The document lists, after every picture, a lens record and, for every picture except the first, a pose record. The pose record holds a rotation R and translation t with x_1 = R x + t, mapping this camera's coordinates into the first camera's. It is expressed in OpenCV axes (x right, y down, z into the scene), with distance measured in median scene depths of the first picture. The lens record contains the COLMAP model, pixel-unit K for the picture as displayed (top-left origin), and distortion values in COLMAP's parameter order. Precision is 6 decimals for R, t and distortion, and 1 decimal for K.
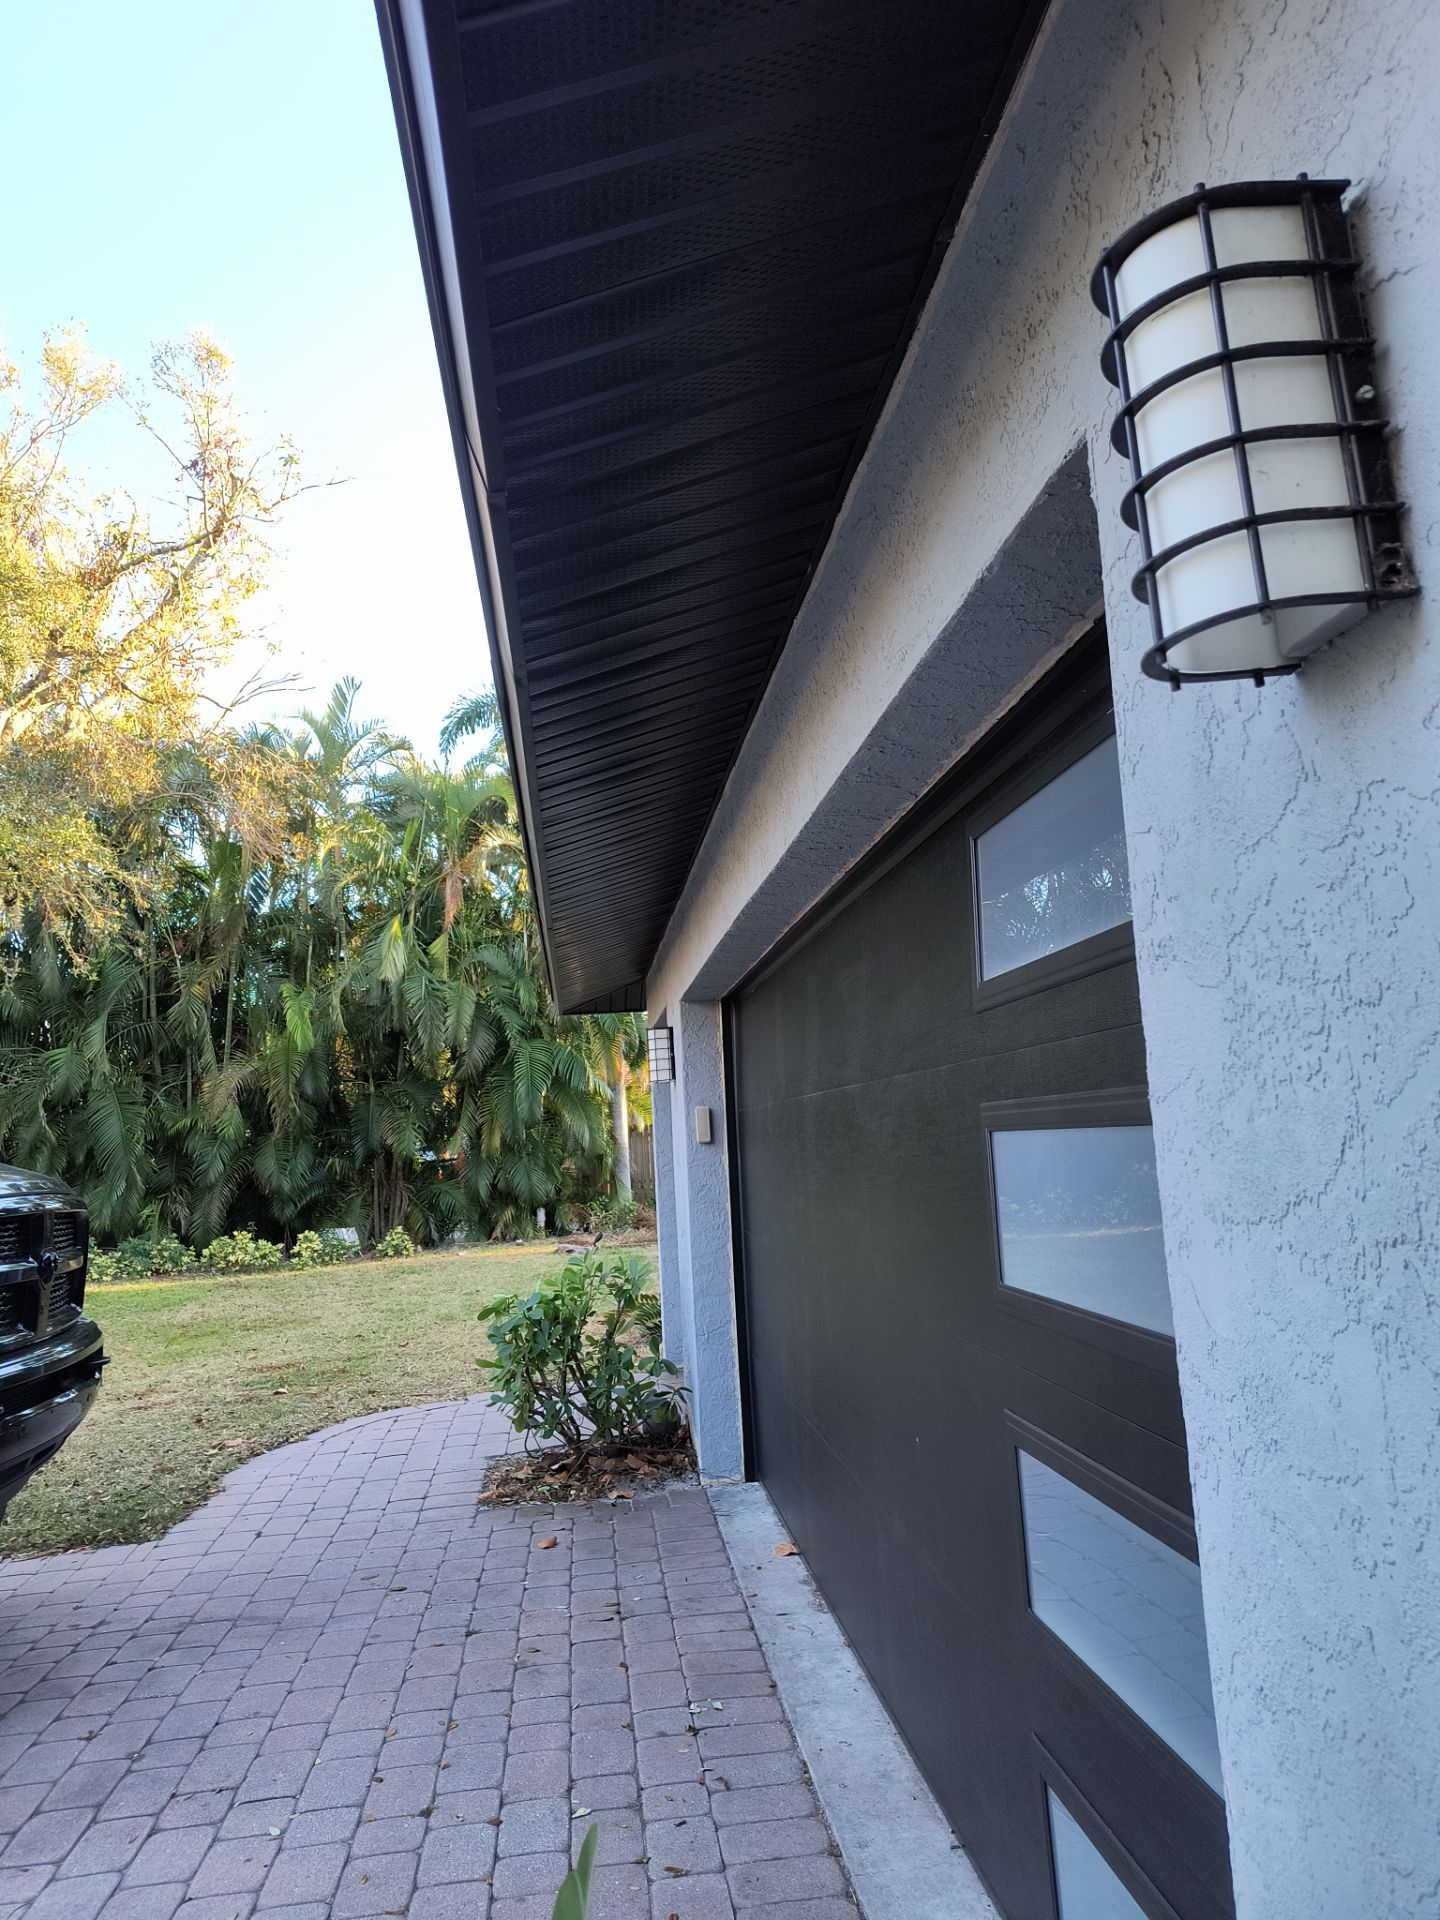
lens RADIAL K [[1380.3, 0, 720.0], [0, 1380.3, 960.0], [0, 0, 1]] dist [0.073782, -0.062341]
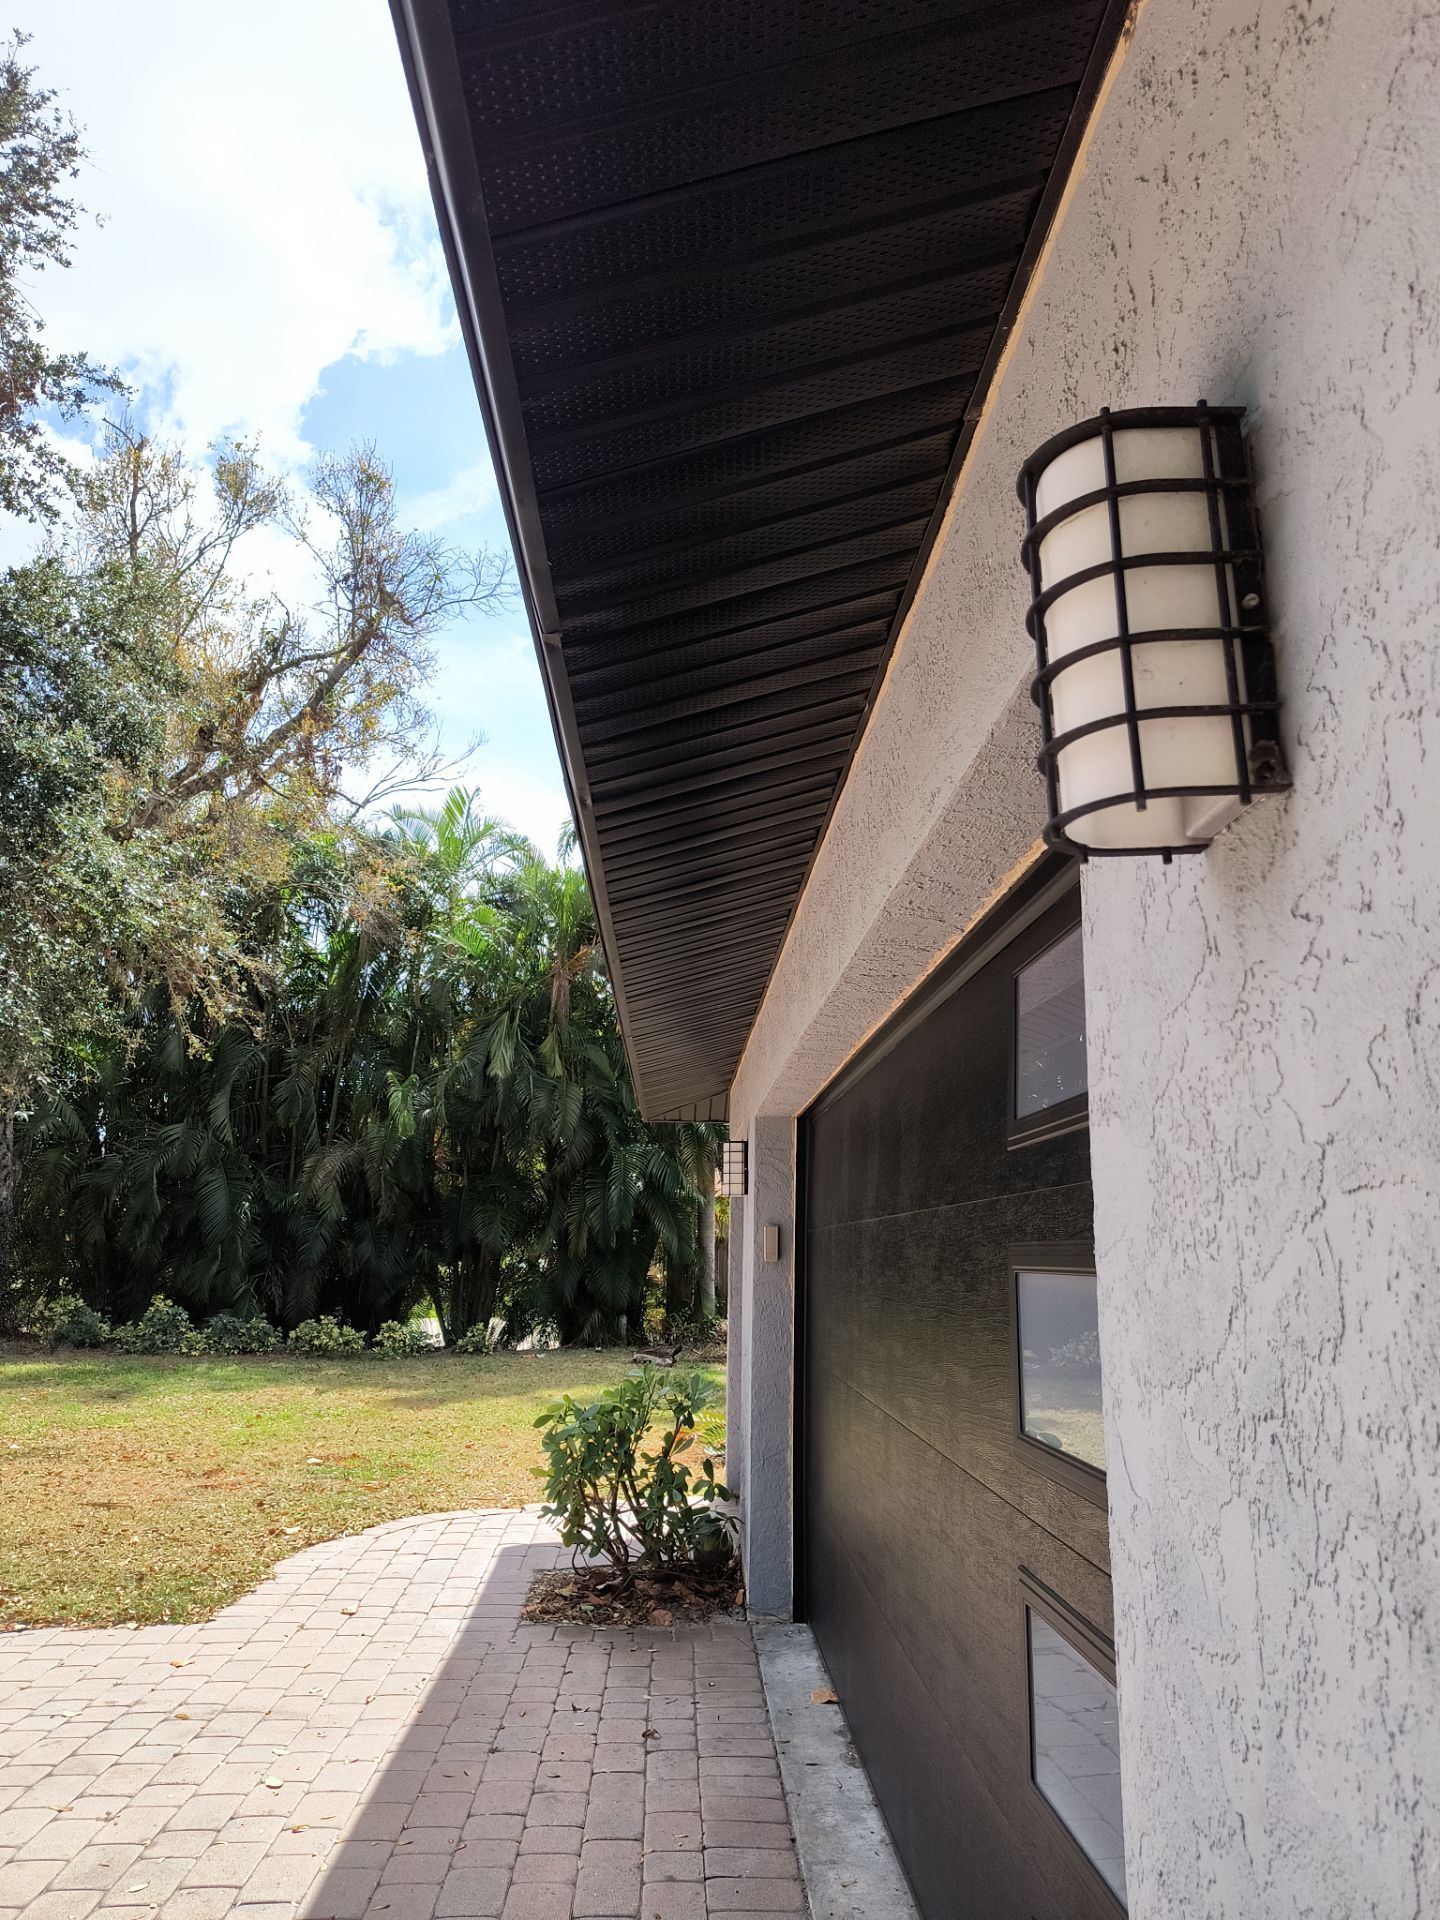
lens RADIAL K [[1380.3, 0, 720.0], [0, 1380.3, 960.0], [0, 0, 1]] dist [0.073782, -0.062341]
pose [[0.995094, 0.055357, -0.081998, 0.023274], [-0.061755, 0.995065, -0.077667, -0.003488], [0.077294, 0.082349, 0.993602, -0.009116]]
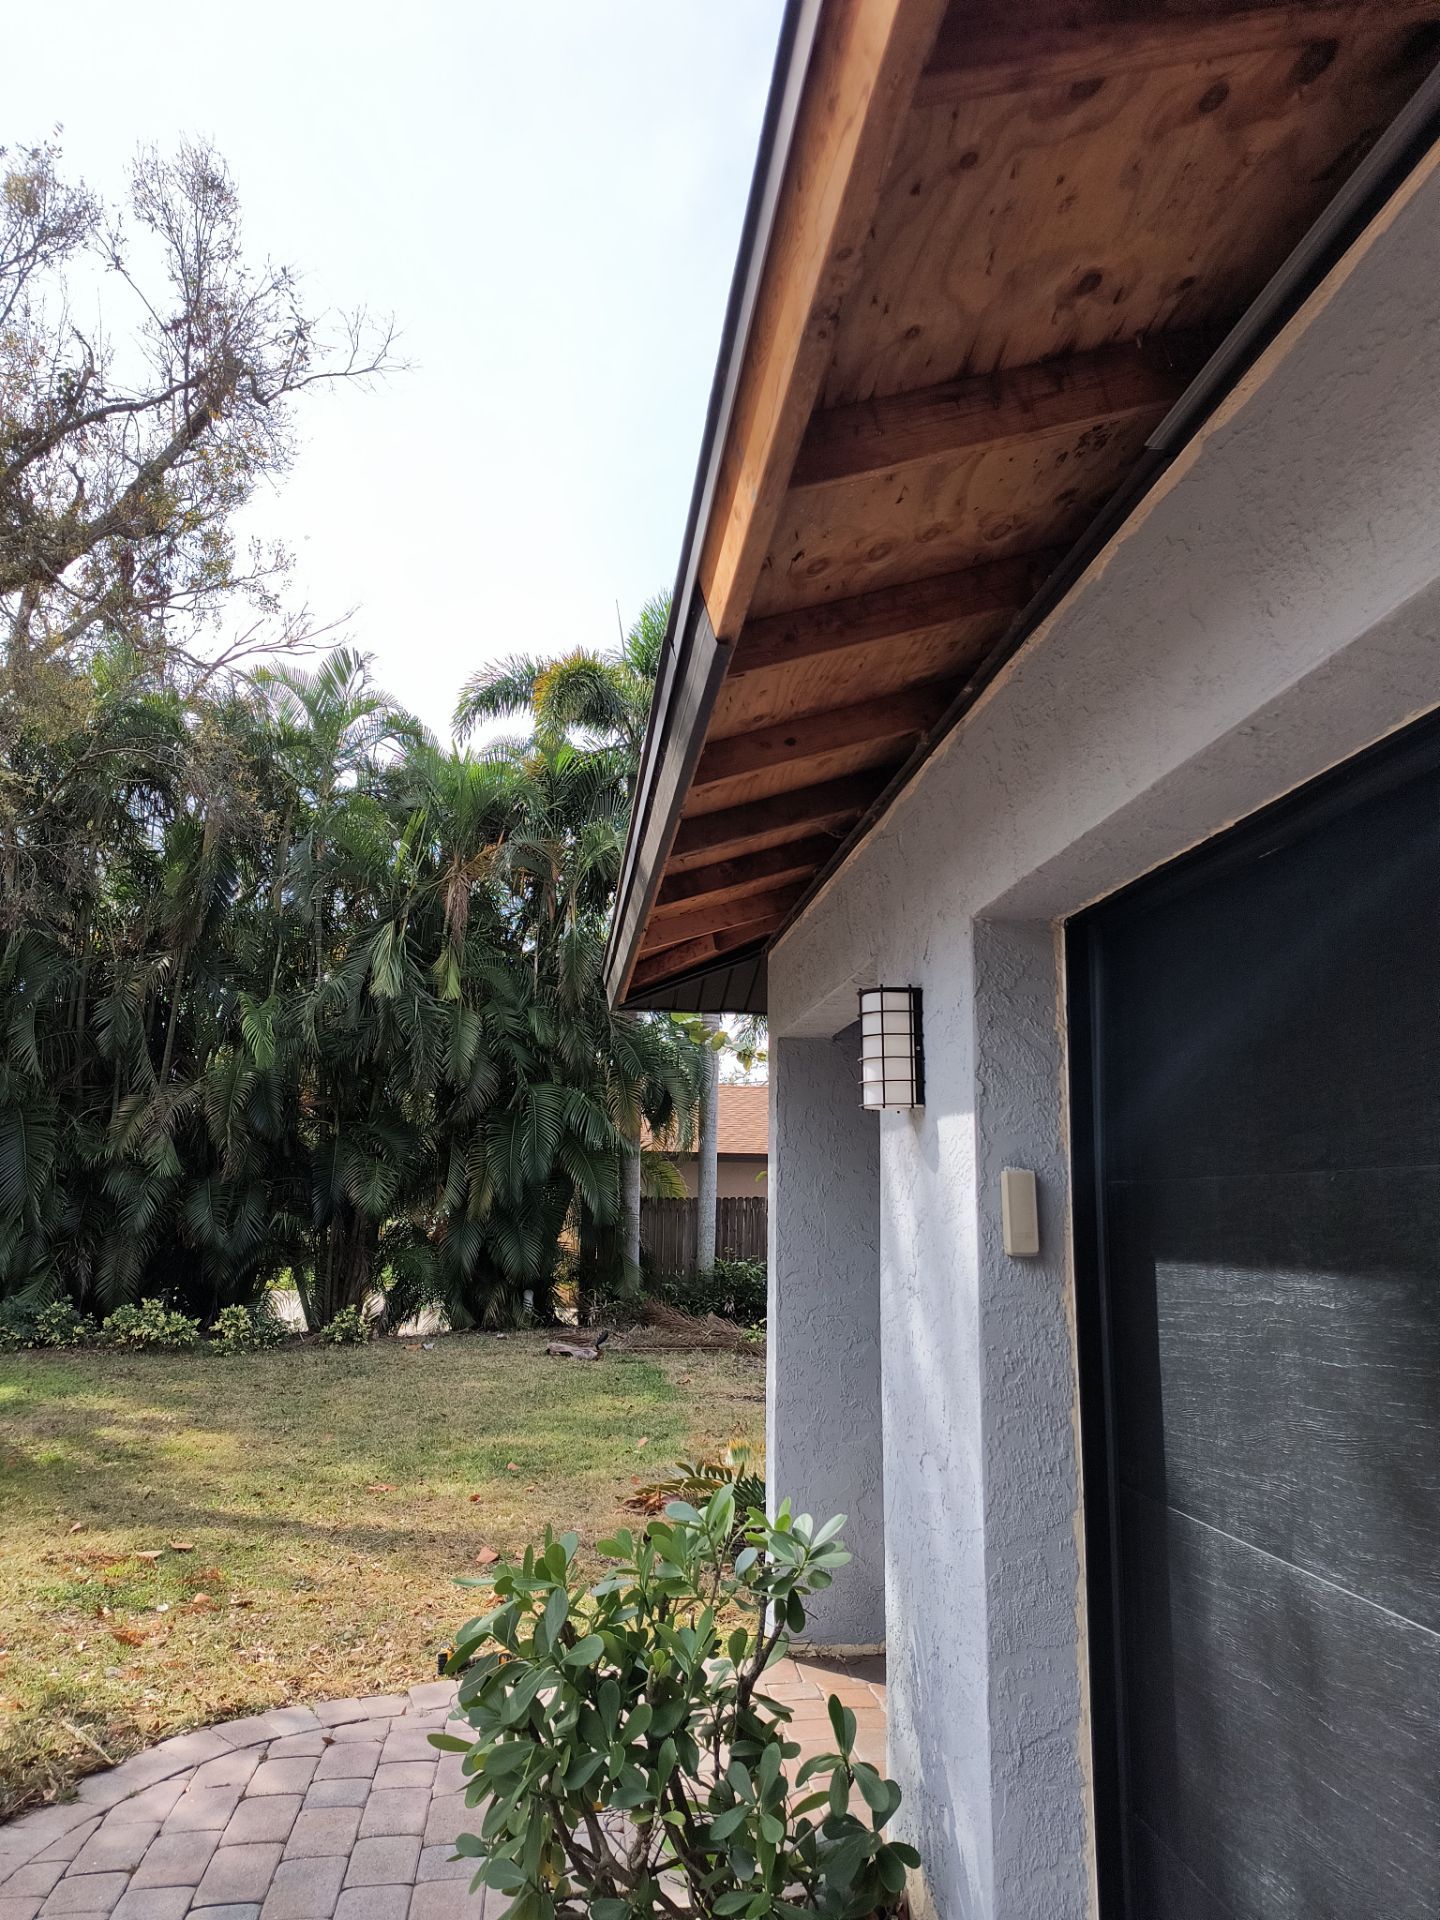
lens RADIAL K [[1315.8, 0, 722.5], [0, 1315.8, 950.3], [0, 0, 1]] dist [0.073900, -0.078961]
pose [[0.997553, 0.069158, 0.010286, -0.119790], [-0.068290, 0.995280, -0.068951, 0.080239], [-0.015006, 0.068079, 0.997567, 0.644586]]
